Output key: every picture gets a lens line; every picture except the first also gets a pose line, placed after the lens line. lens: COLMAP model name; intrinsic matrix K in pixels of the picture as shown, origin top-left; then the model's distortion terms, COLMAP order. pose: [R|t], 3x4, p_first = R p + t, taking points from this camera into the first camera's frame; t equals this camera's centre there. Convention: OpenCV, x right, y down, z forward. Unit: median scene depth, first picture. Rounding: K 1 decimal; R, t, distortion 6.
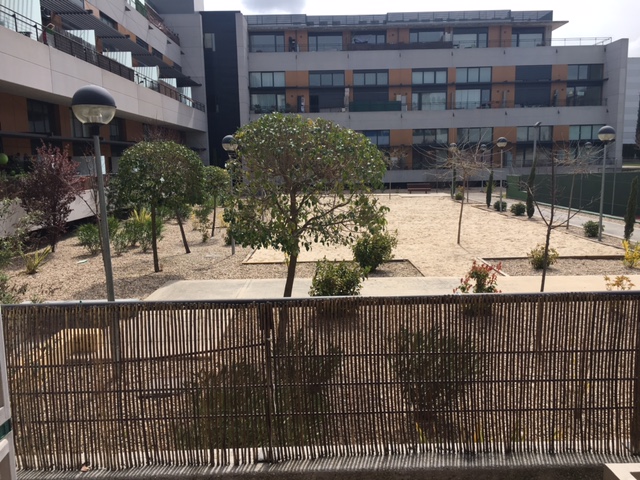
lens RADIAL K [[550.2, 0, 313.5], [0, 550.2, 233.7], [0, 0, 1]] dist [0.075840, -0.091882]
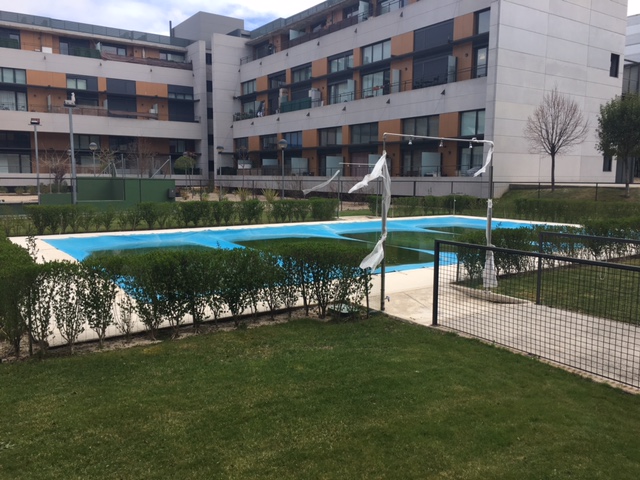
lens RADIAL K [[550.2, 0, 320.5], [0, 550.2, 237.6], [0, 0, 1]] dist [0.075840, -0.091882]
pose [[0.577870, 0.110069, -0.808672, 5.042503], [-0.129956, 0.990631, 0.041969, -0.361266], [0.805715, 0.080839, 0.586760, 3.042419]]
